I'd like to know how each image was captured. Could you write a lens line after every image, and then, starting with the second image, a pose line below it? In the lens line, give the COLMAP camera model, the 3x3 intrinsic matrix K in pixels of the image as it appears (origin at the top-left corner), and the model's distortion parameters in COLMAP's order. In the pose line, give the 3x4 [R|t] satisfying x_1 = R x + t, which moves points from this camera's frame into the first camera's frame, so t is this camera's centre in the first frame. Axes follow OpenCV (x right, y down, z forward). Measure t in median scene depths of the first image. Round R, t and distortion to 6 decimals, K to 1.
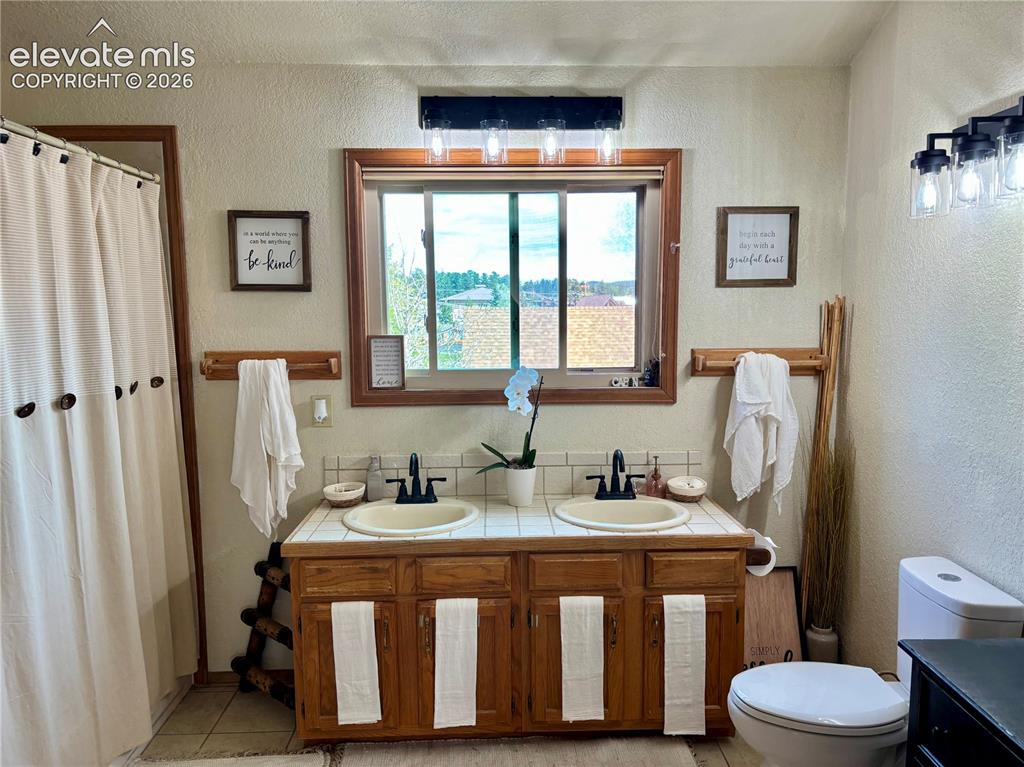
lens RADIAL K [[767.7, 0, 513.9], [0, 767.7, 381.5], [0, 0, 1]] dist [0.016646, -0.044593]
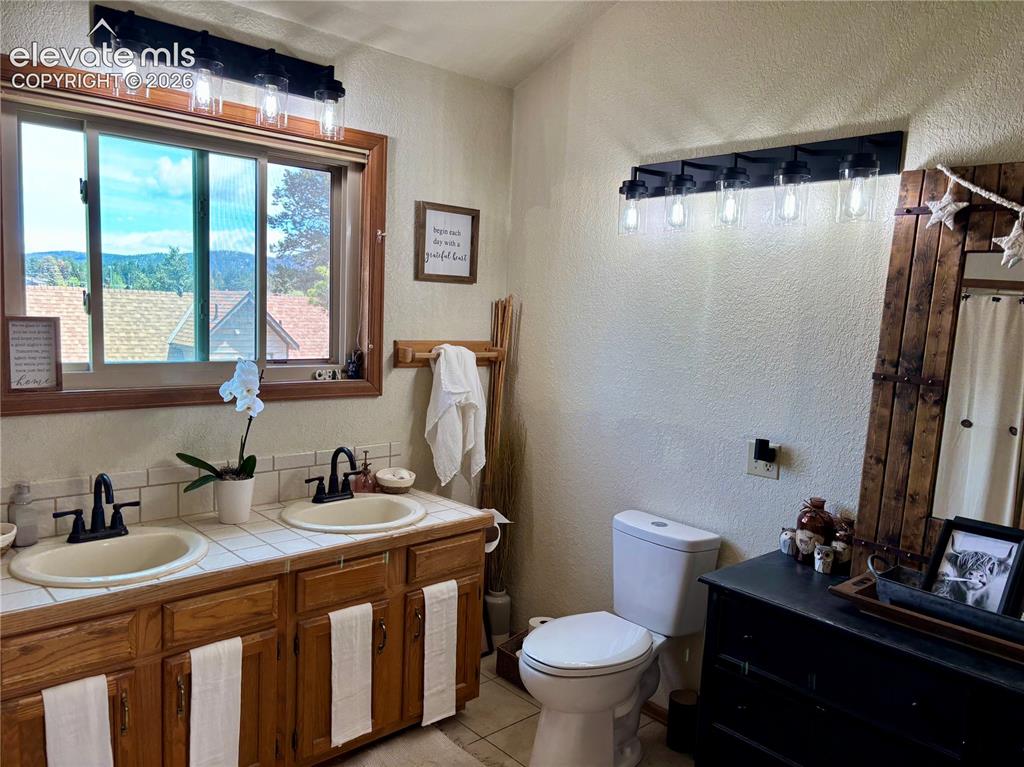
lens RADIAL K [[767.7, 0, 517.4], [0, 767.7, 387.9], [0, 0, 1]] dist [0.016646, -0.044593]
pose [[0.746009, -0.030165, 0.665253, -0.324922], [0.017619, 0.999518, 0.025564, -0.003673], [-0.665703, -0.007350, 0.746181, 0.156546]]
